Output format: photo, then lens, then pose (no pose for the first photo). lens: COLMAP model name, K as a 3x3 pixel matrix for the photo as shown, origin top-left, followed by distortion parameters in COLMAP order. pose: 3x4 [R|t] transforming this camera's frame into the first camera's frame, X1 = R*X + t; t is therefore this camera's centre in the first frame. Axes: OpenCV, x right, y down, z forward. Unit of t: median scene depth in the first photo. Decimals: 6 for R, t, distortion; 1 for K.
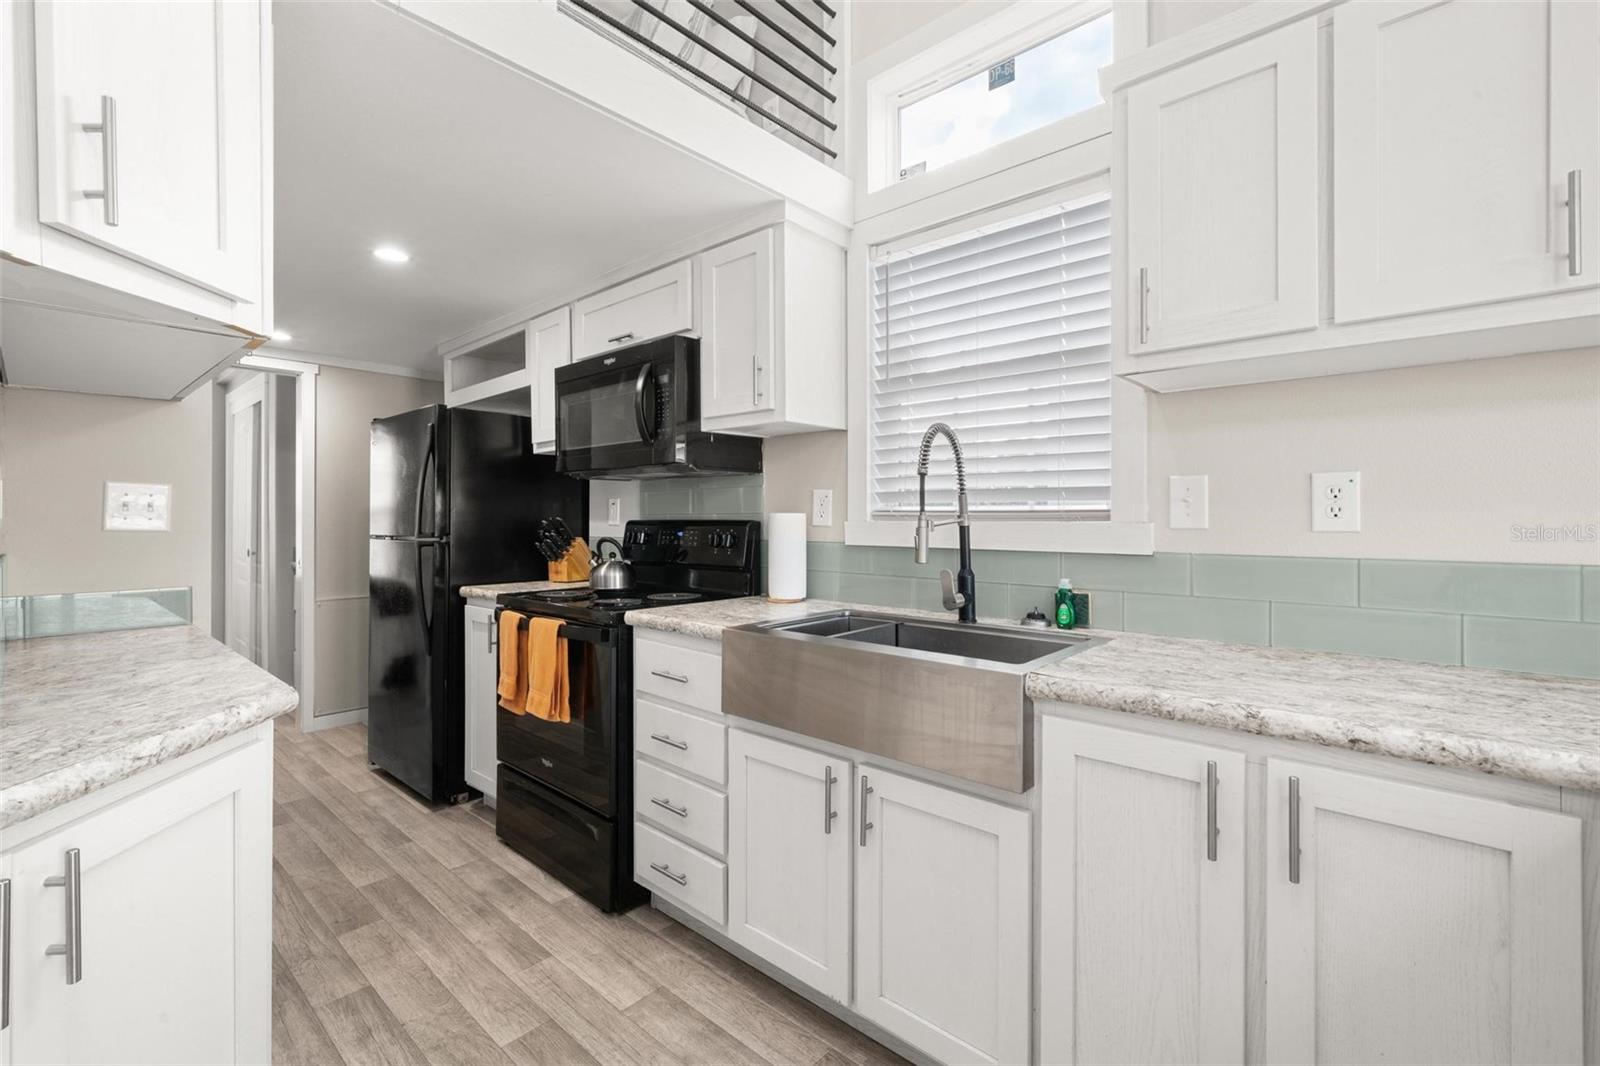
lens RADIAL K [[707.8, 0, 792.4], [0, 707.8, 521.8], [0, 0, 1]] dist [0.004662, 0.000167]
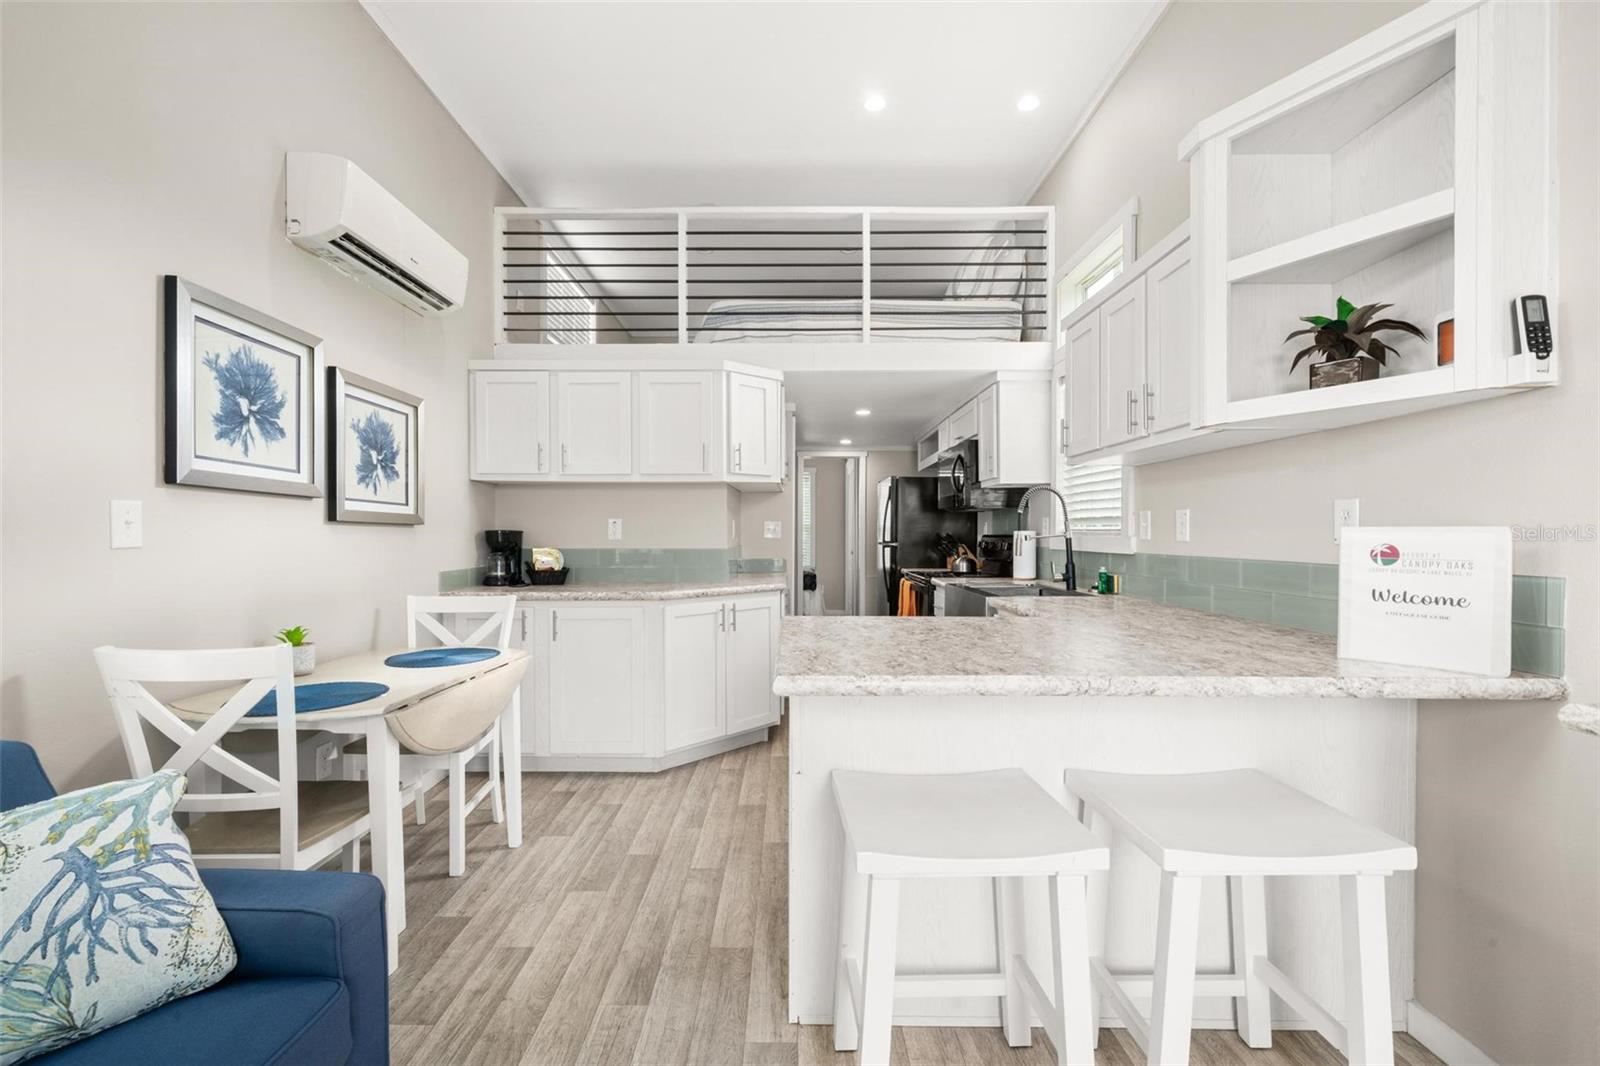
lens RADIAL K [[620.6, 0, 794.9], [0, 620.6, 535.8], [0, 0, 1]] dist [0.000689, 0.000138]
pose [[0.688254, 0.003329, -0.725463, 0.835581], [-0.002036, 0.999994, 0.002657, -0.002643], [0.725467, -0.000352, 0.688257, -0.572929]]
